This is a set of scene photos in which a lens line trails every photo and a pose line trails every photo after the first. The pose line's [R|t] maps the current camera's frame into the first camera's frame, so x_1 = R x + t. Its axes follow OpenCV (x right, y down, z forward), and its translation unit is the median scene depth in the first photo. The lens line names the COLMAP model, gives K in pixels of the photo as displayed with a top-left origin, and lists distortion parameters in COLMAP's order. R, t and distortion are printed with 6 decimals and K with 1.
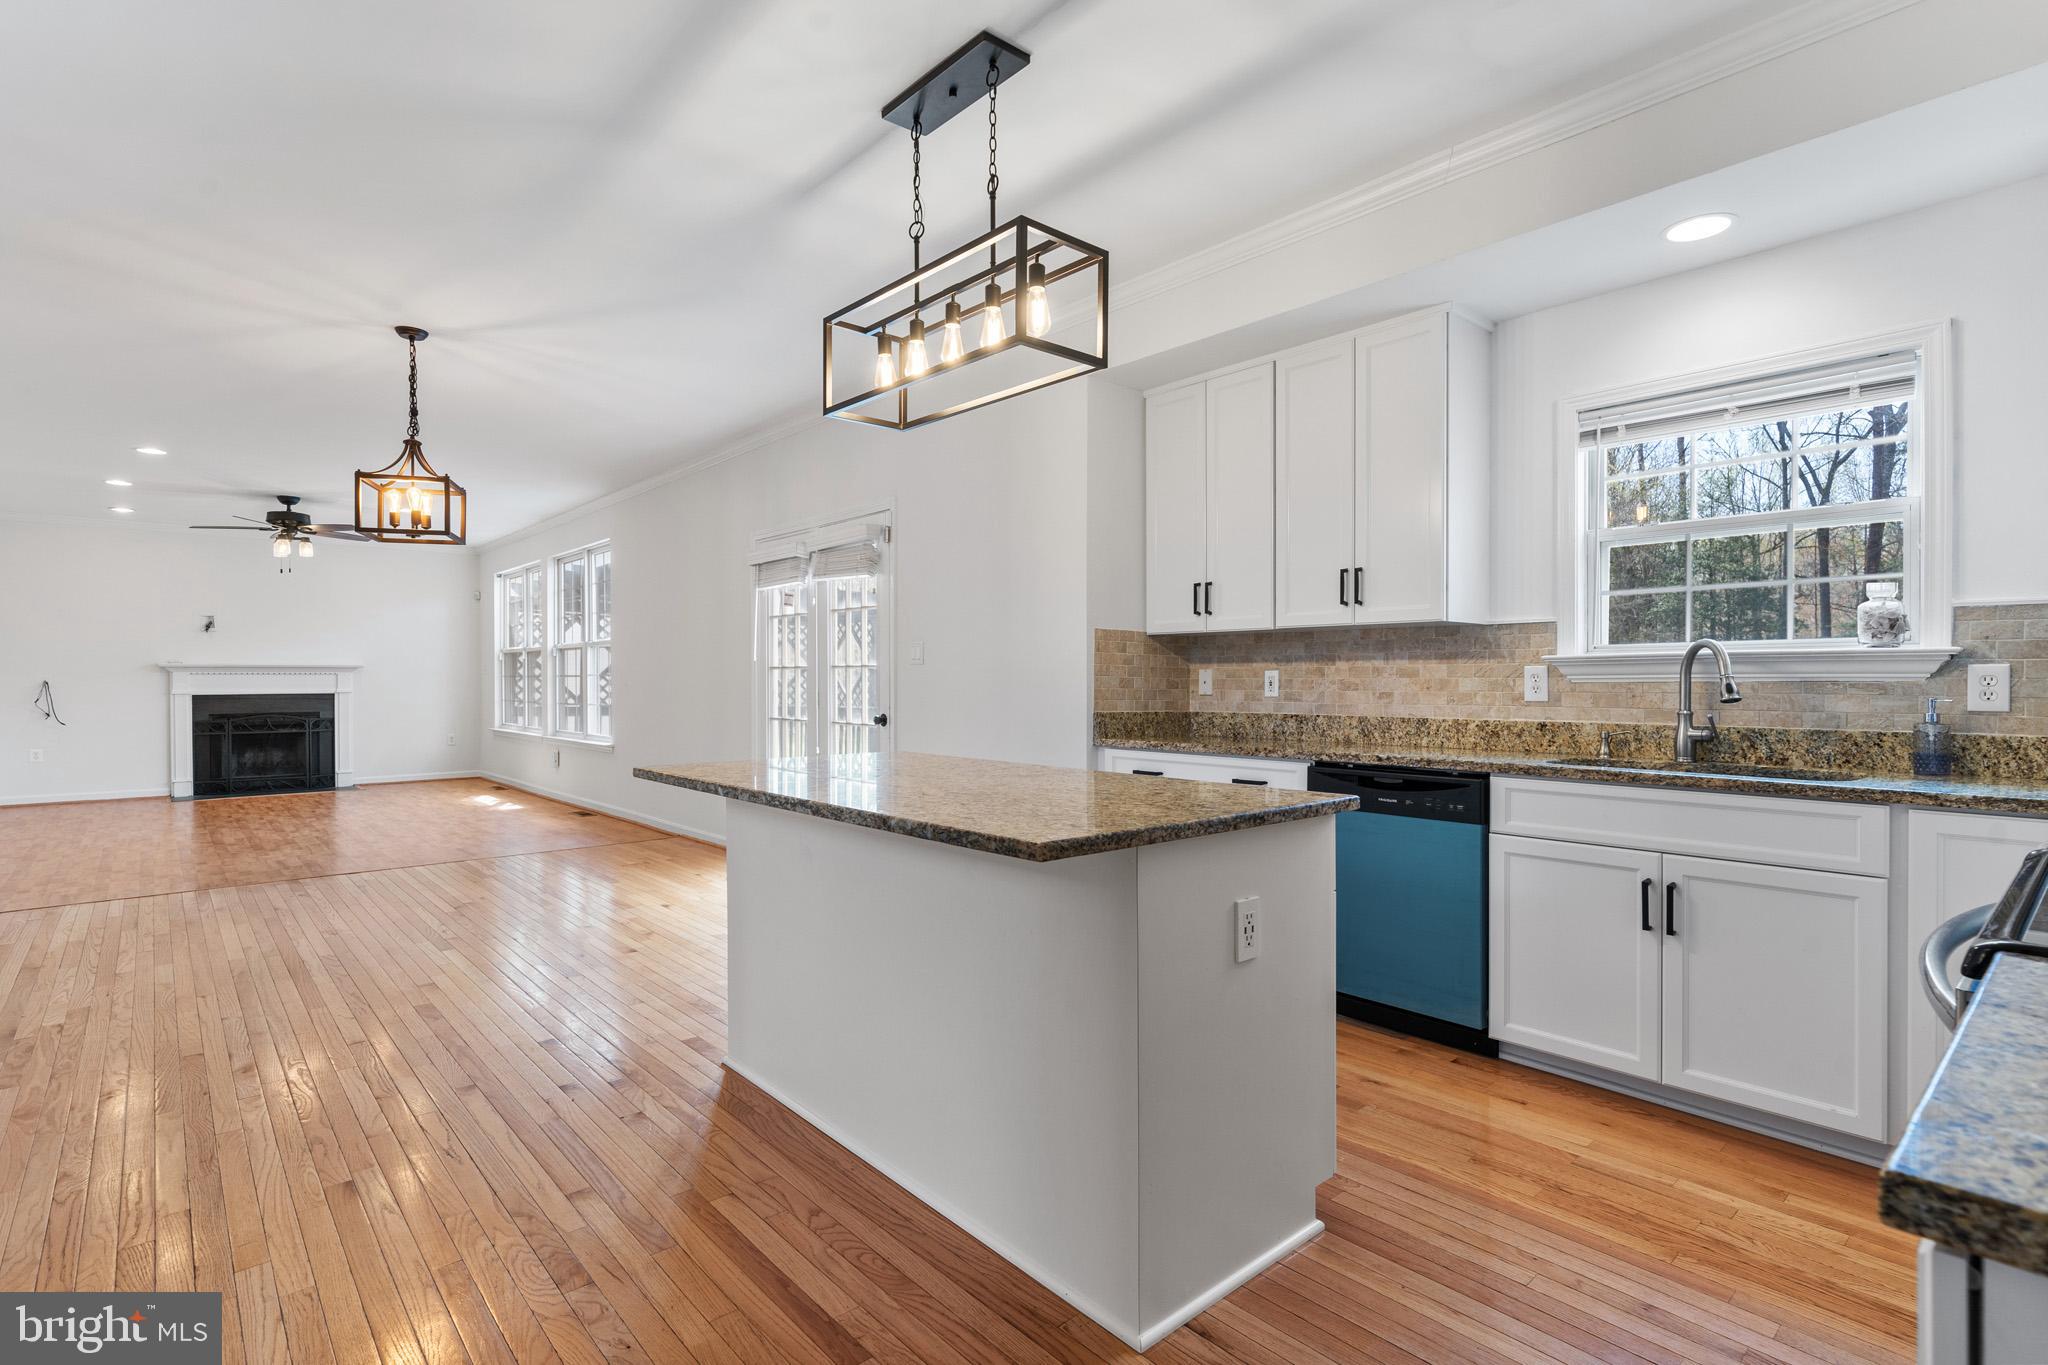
lens RADIAL K [[982.8, 0, 1036.2], [0, 982.8, 683.7], [0, 0, 1]] dist [0.000861, 0.000022]
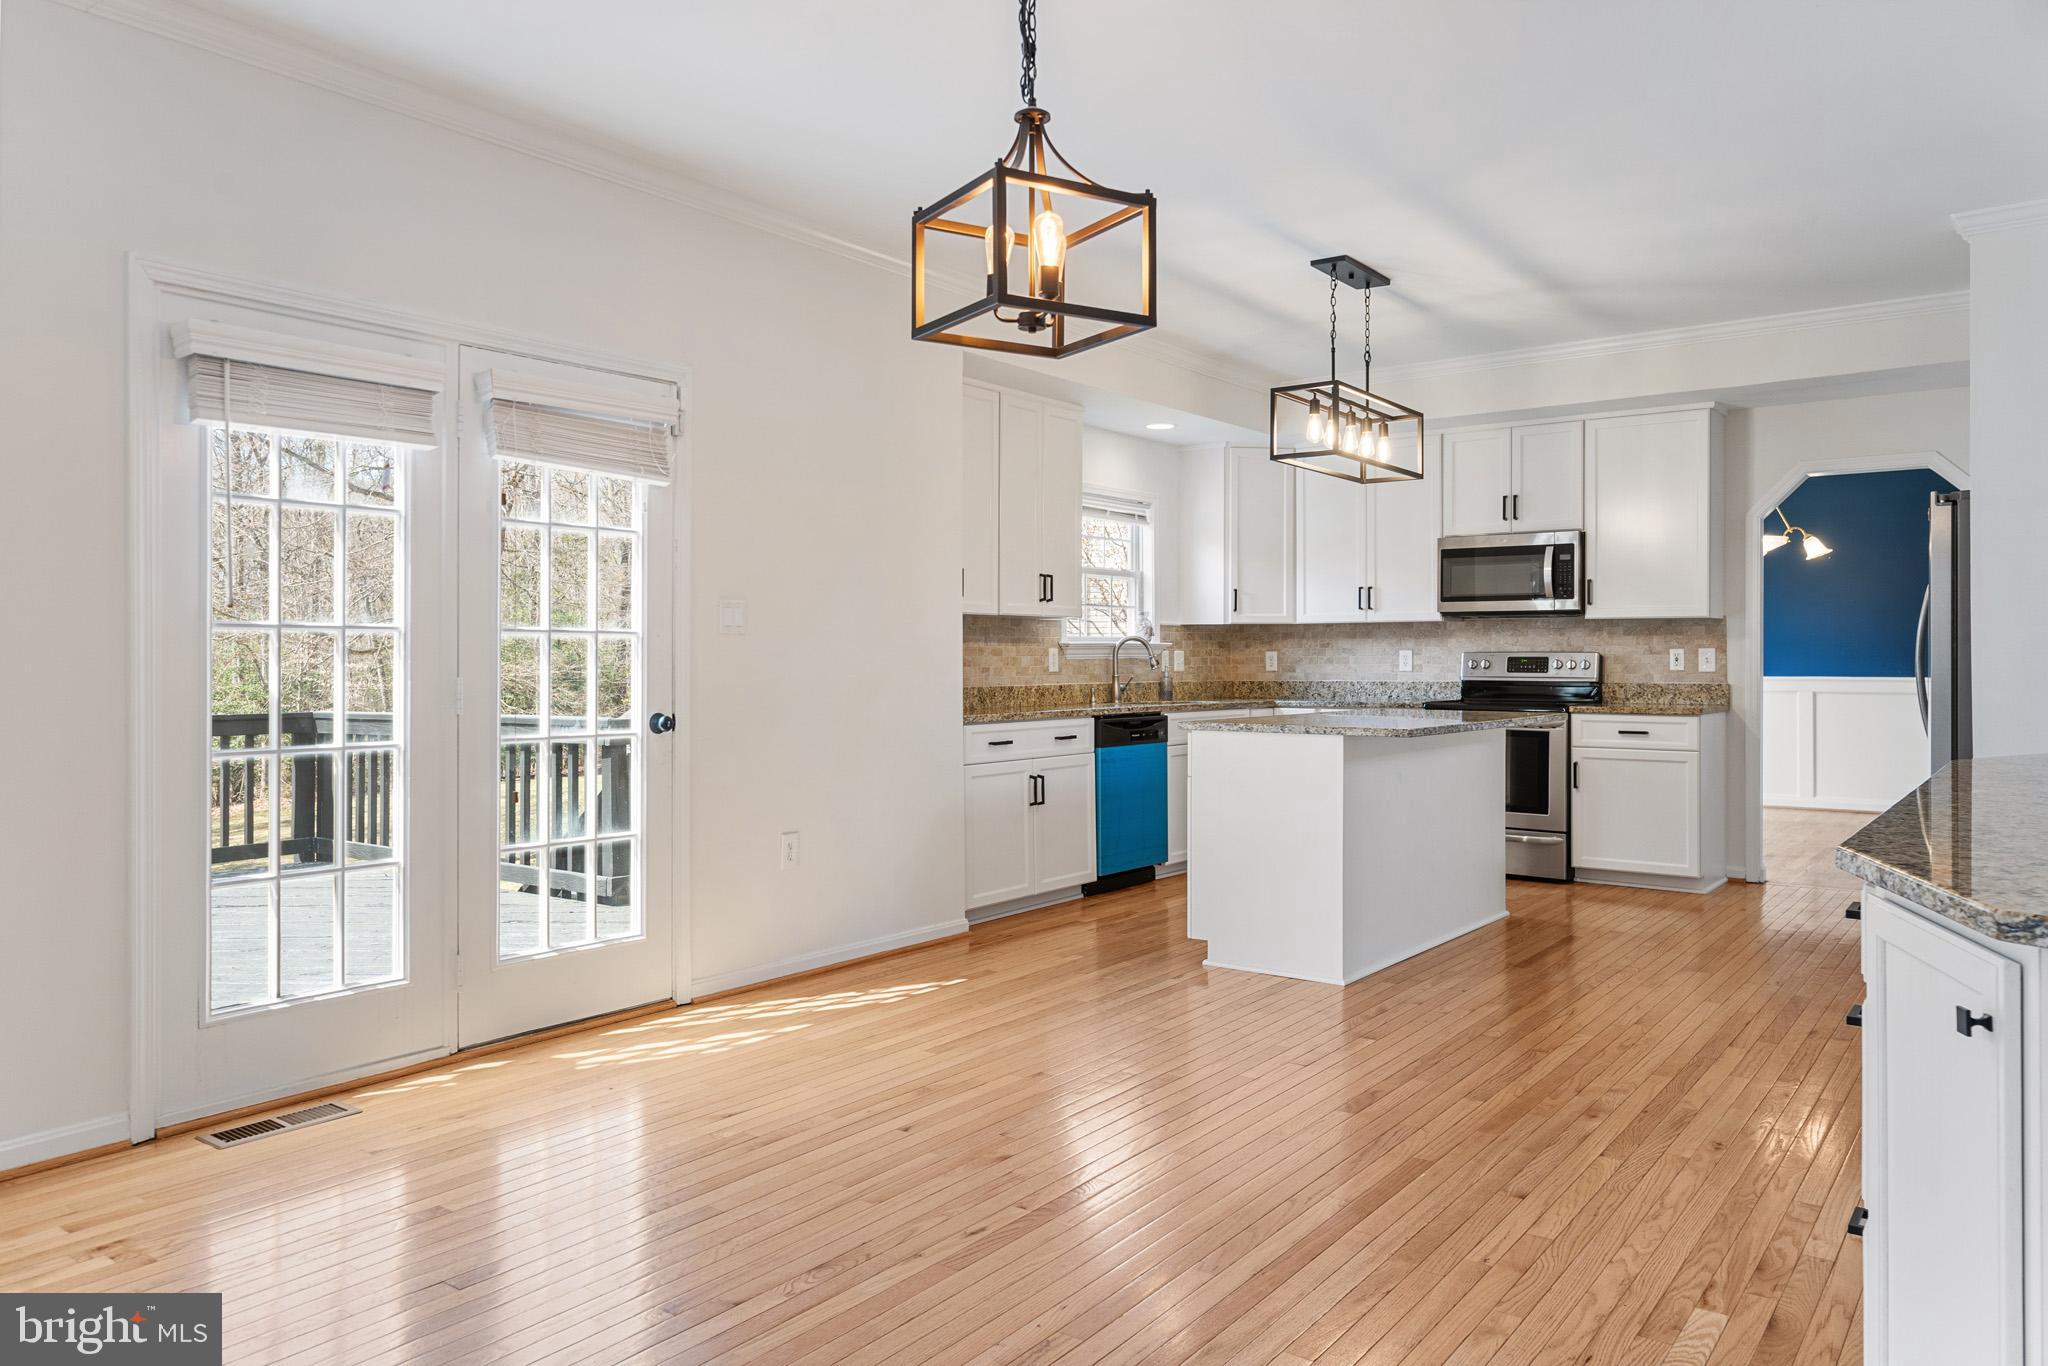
lens RADIAL K [[1397.0, 0, 1026.8], [0, 1397.0, 648.7], [0, 0, 1]] dist [0.000002, -0.000727]
pose [[-0.192313, 0.009450, 0.981288, -1.402449], [0.007409, 0.999939, -0.008177, -0.000312], [-0.981306, 0.005698, -0.192371, 1.265501]]
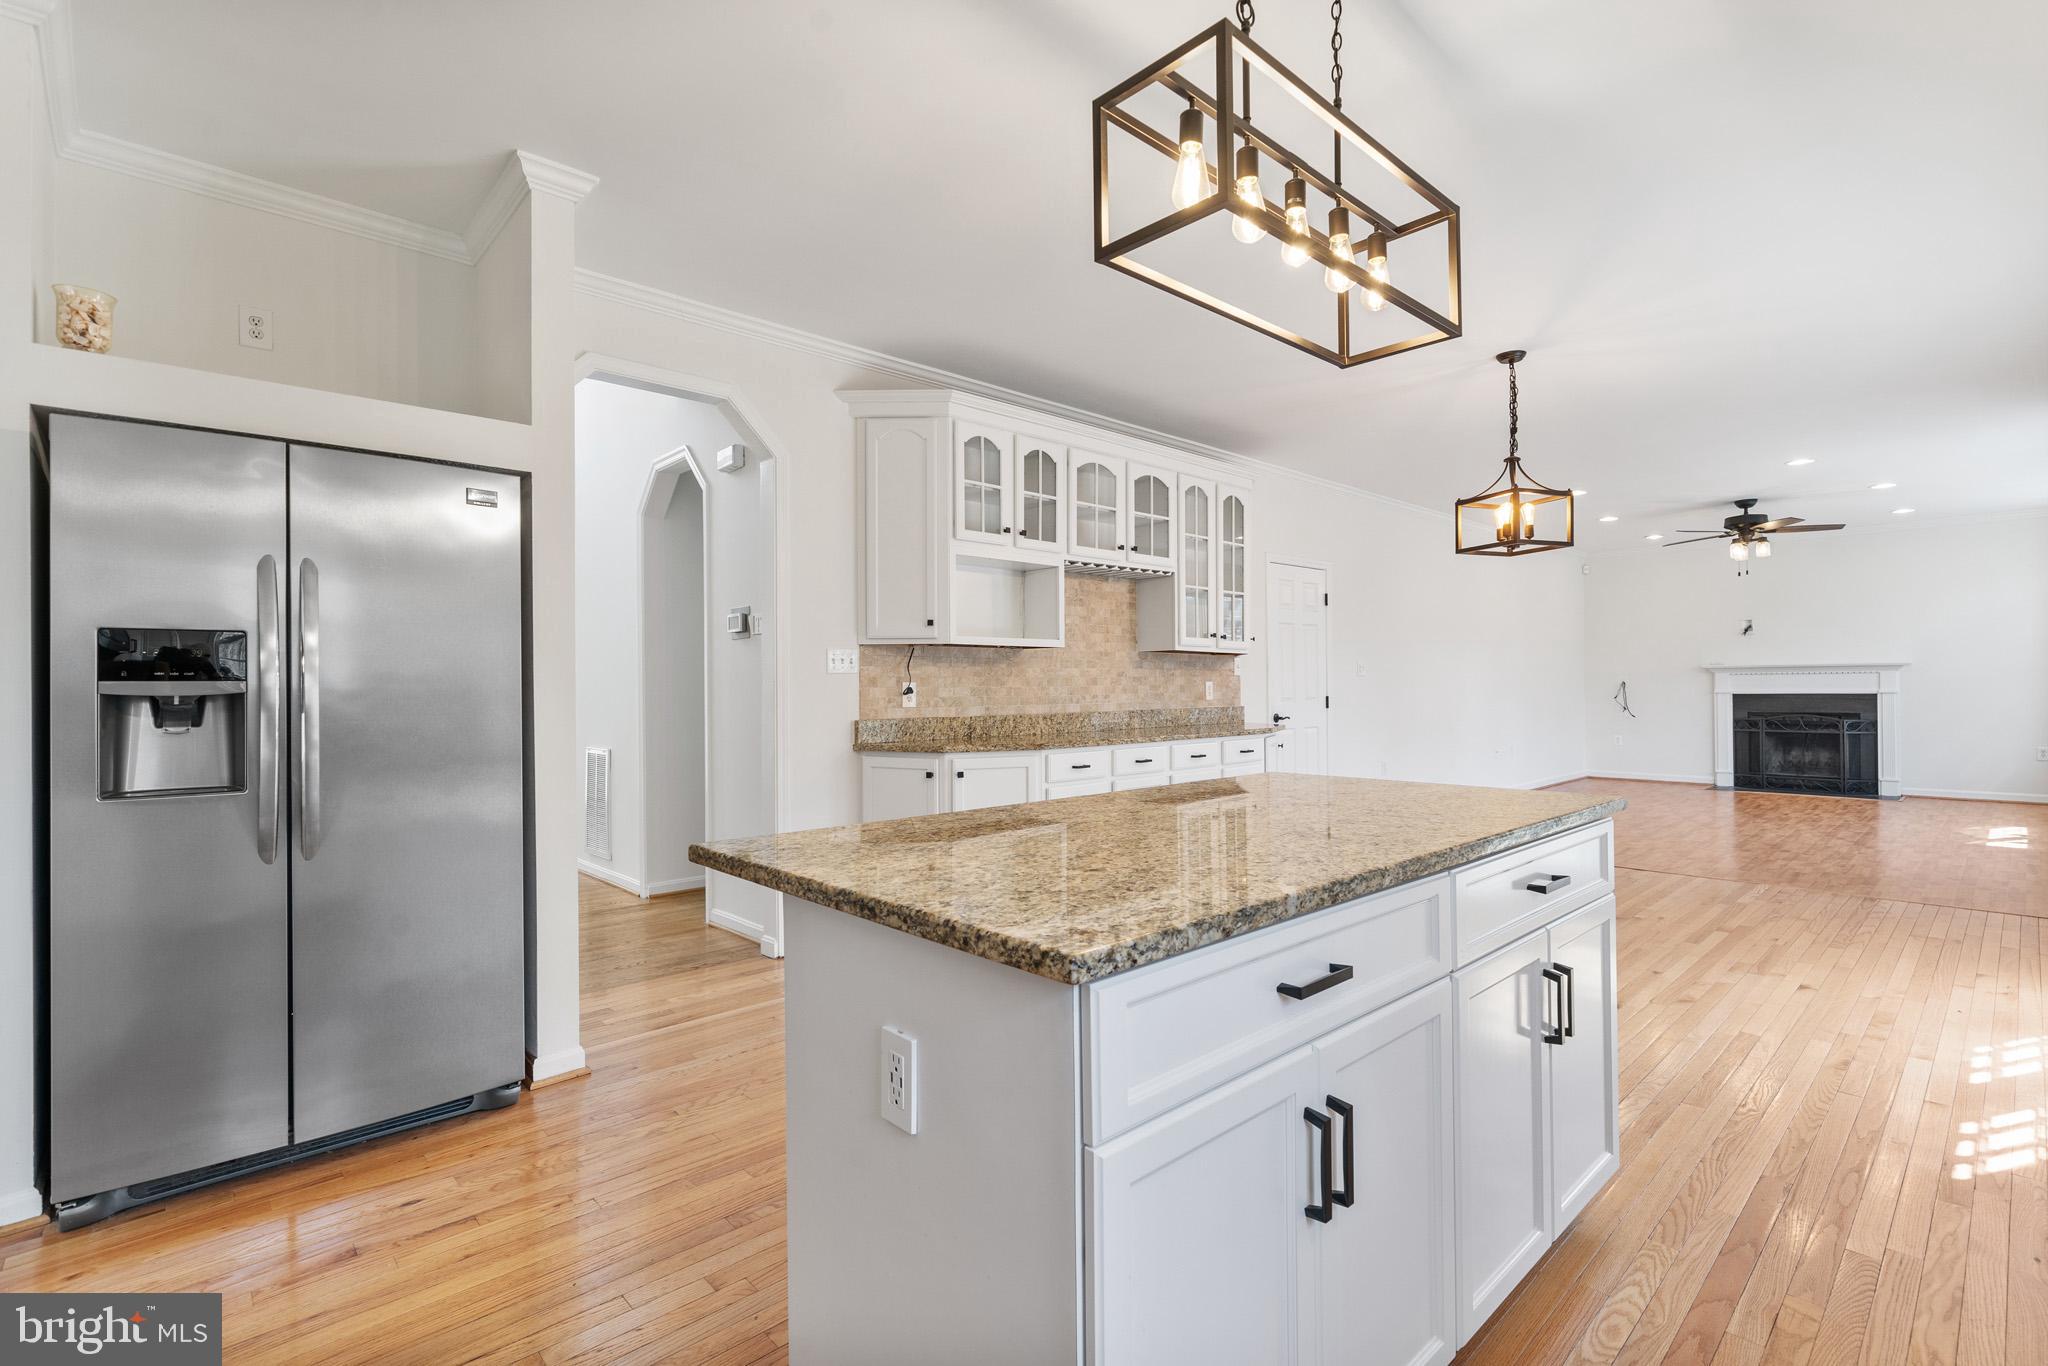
lens RADIAL K [[923.7, 0, 1024.0], [0, 923.7, 683.0], [0, 0, 1]] dist [0.000453, 0.000020]
pose [[0.011417, -0.002178, -0.999932, 0.396553], [0.004615, 0.999987, -0.002126, -0.005196], [0.999924, -0.004590, 0.011426, 0.515039]]
